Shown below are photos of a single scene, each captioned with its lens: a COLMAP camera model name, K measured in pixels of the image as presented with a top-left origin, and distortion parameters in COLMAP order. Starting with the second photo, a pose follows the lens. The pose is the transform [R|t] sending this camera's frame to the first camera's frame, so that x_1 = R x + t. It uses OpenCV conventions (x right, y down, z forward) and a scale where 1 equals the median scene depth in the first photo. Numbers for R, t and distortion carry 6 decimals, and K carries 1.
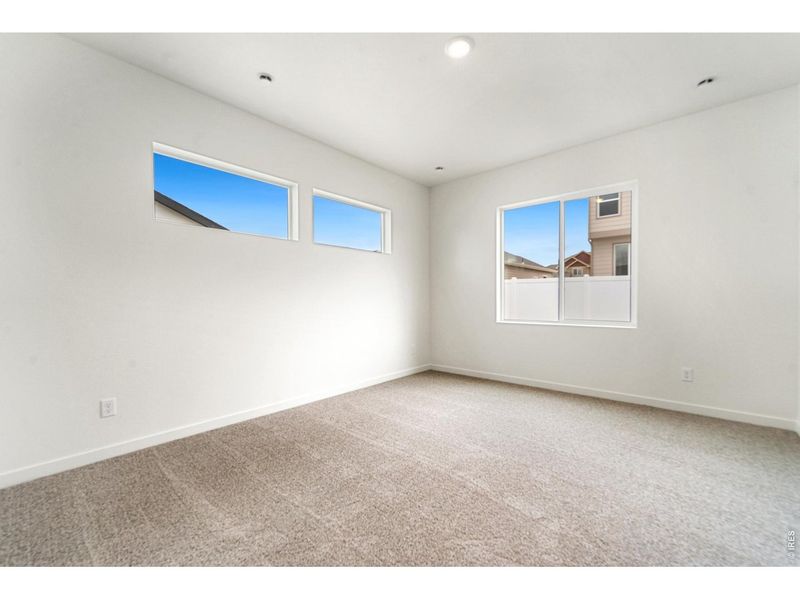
lens RADIAL K [[331.6, 0, 399.2], [0, 331.6, 303.2], [0, 0, 1]] dist [0.008297, -0.004631]
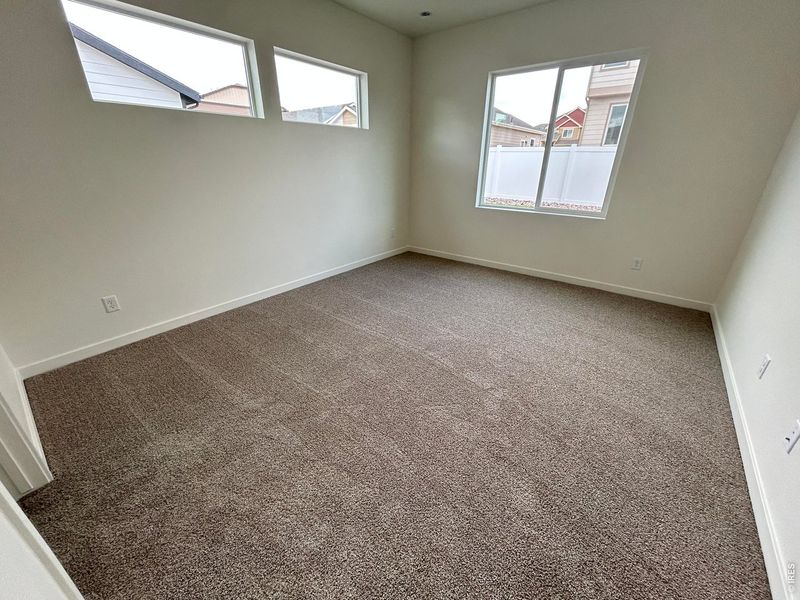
lens RADIAL K [[323.8, 0, 395.1], [0, 323.8, 299.6], [0, 0, 1]] dist [-0.000505, 0.000356]
pose [[0.998772, -0.011813, 0.048117, -0.001627], [-0.007790, 0.921642, 0.387963, -0.117970], [-0.048929, -0.387861, 0.920418, -0.011019]]
